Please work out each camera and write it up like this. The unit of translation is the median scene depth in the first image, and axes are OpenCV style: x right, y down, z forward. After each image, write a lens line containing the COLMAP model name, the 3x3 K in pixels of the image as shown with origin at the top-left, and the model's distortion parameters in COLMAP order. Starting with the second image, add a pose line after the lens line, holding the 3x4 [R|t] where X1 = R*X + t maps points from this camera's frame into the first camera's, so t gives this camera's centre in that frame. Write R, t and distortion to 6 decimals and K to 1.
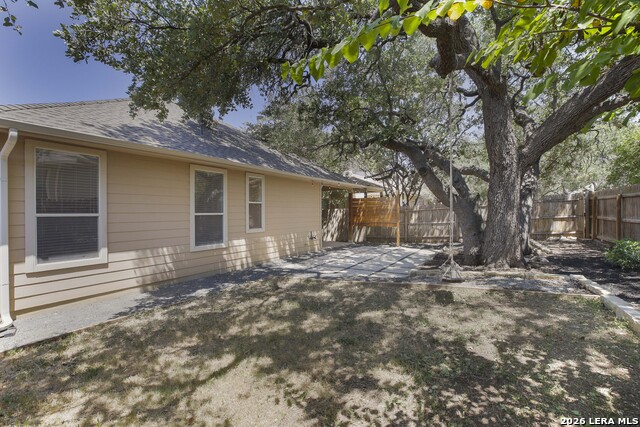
lens RADIAL K [[293.4, 0, 320.0], [0, 293.4, 213.5], [0, 0, 1]] dist [-0.044869, 0.013732]
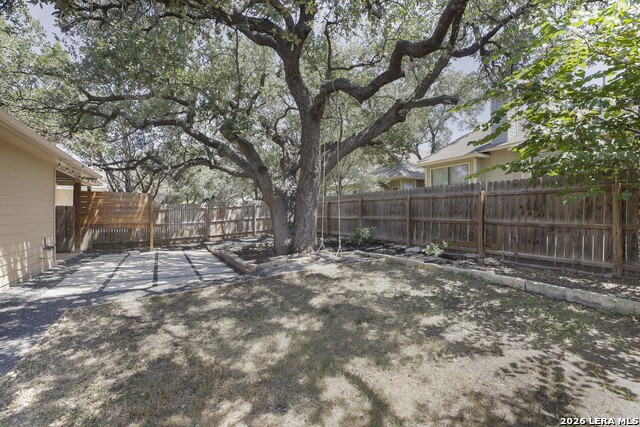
lens RADIAL K [[293.4, 0, 320.0], [0, 293.4, 213.5], [0, 0, 1]] dist [-0.044869, 0.013732]
pose [[0.497604, 0.011282, 0.867331, -0.661870], [-0.000783, 0.999921, -0.012557, 0.038419], [-0.867404, 0.005569, 0.497573, 0.417041]]
